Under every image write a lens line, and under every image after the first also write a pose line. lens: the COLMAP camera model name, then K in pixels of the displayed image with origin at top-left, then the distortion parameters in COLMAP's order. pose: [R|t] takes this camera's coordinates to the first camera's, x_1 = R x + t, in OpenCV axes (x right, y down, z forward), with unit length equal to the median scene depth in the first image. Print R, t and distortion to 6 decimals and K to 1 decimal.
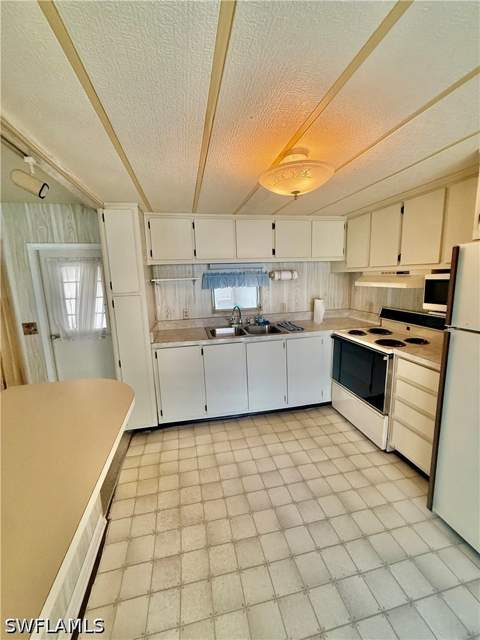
lens RADIAL K [[255.5, 0, 238.8], [0, 255.5, 318.3], [0, 0, 1]] dist [0.000816, 0.000294]
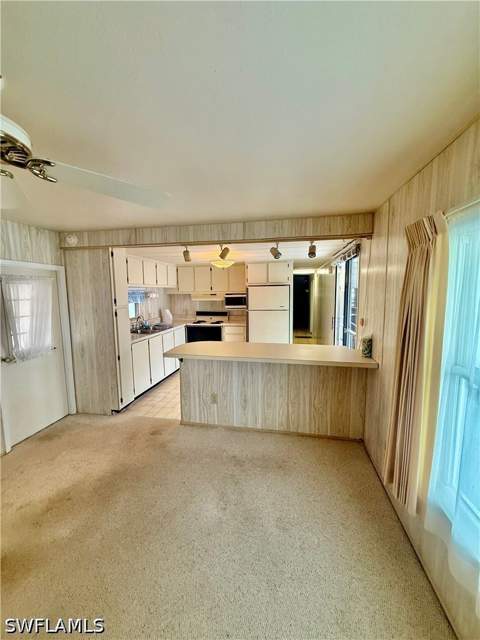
lens RADIAL K [[255.5, 0, 238.6], [0, 255.5, 318.0], [0, 0, 1]] dist [0.000816, 0.000294]
pose [[0.393556, -0.072178, 0.916463, -1.375803], [0.149448, 0.988675, 0.013689, 0.042009], [-0.907072, 0.131576, 0.399886, -0.152943]]
